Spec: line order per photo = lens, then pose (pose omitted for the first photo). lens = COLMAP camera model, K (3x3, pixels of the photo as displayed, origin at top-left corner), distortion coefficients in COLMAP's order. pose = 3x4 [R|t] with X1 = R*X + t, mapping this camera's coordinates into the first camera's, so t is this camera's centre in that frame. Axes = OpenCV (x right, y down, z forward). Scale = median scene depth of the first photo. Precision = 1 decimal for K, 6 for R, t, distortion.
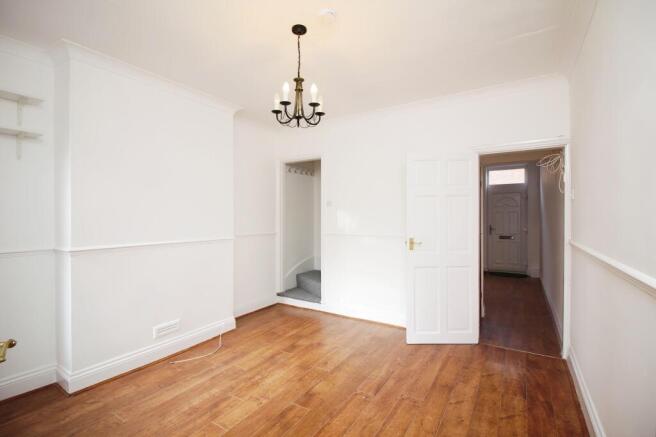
lens RADIAL K [[303.1, 0, 329.2], [0, 303.1, 218.3], [0, 0, 1]] dist [-0.013537, -0.000969]
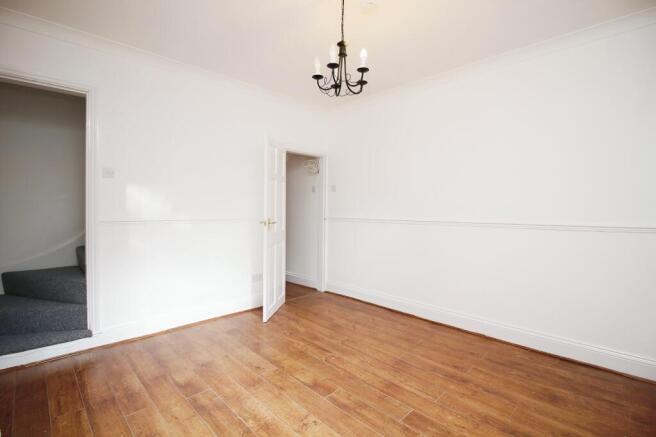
lens RADIAL K [[303.1, 0, 328.7], [0, 303.1, 216.0], [0, 0, 1]] dist [-0.013537, -0.000969]
pose [[0.220414, -0.011797, 0.975335, -0.775243], [-0.007861, 0.999873, 0.013870, 0.045387], [-0.975375, -0.010725, 0.220293, 0.623161]]
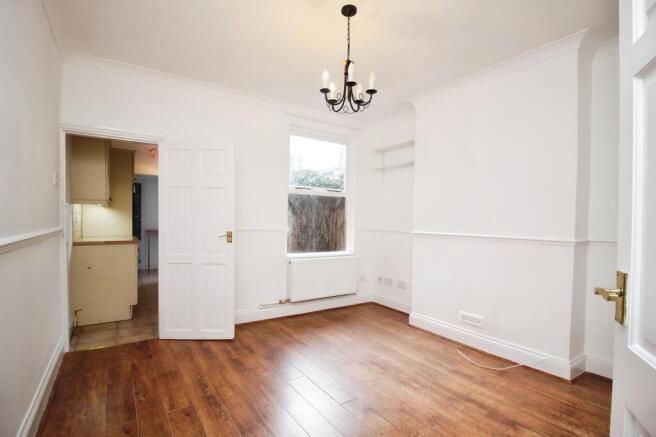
lens RADIAL K [[303.1, 0, 326.6], [0, 303.1, 222.1], [0, 0, 1]] dist [-0.013537, -0.000969]
pose [[-0.395158, 0.004489, -0.918602, 0.627620], [-0.015437, 0.999814, 0.011526, 0.033230], [0.918483, 0.018735, -0.395015, 1.001609]]
